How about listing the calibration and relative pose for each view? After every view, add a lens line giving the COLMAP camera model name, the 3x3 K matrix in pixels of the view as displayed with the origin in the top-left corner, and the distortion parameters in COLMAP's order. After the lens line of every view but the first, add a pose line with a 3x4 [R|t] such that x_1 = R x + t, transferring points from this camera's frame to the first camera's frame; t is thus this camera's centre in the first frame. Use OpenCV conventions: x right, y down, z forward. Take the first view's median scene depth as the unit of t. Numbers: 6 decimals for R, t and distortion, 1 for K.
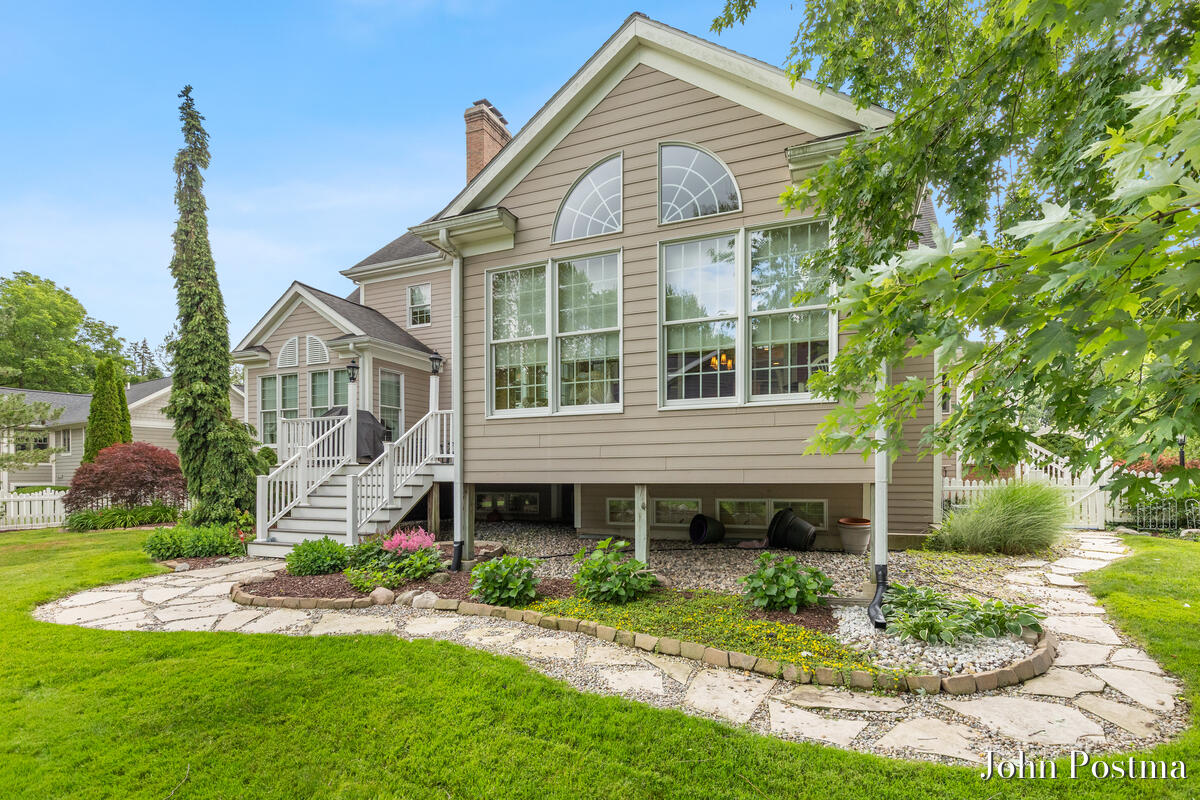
lens RADIAL K [[560.1, 0, 598.7], [0, 560.1, 452.7], [0, 0, 1]] dist [0.000507, 0.000091]
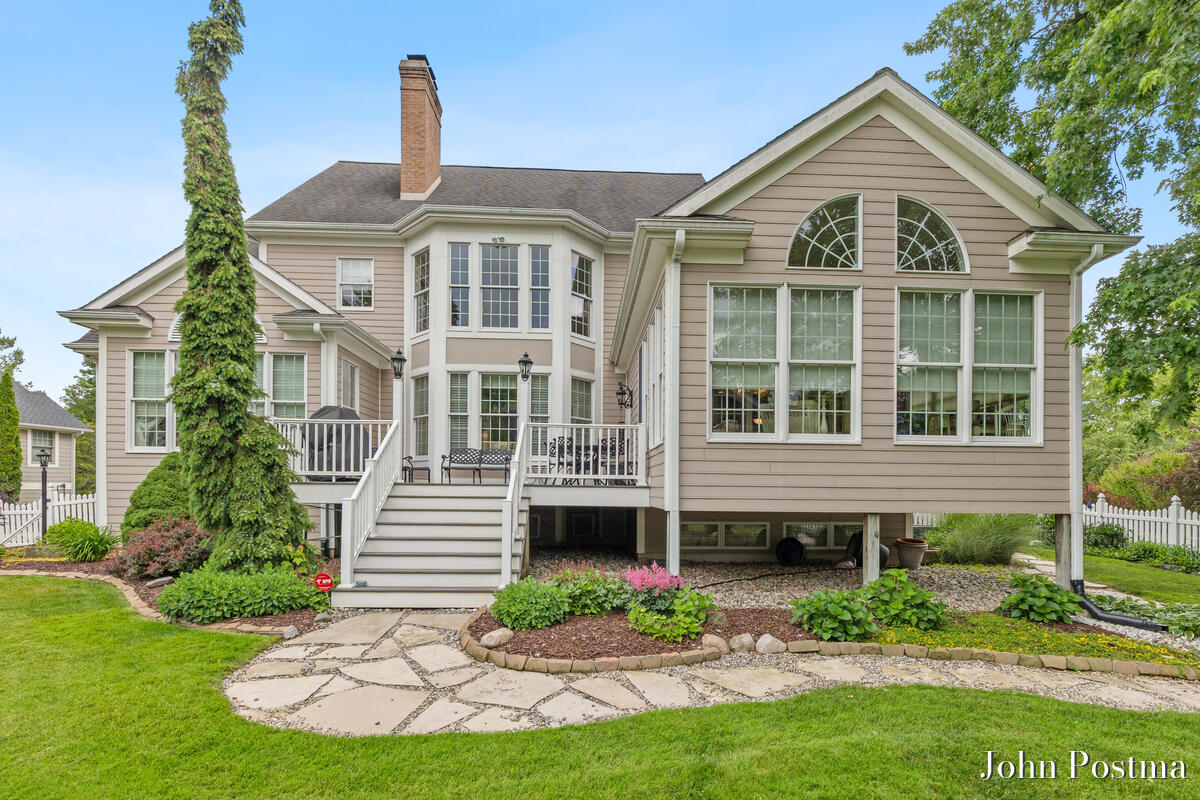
lens RADIAL K [[570.8, 0, 613.4], [0, 570.8, 461.3], [0, 0, 1]] dist [-0.000351, 0.000074]
pose [[0.908960, 0.034096, 0.415487, -0.733617], [-0.030859, 0.999418, -0.014505, -0.009387], [-0.415740, 0.000363, 0.909484, 0.206826]]
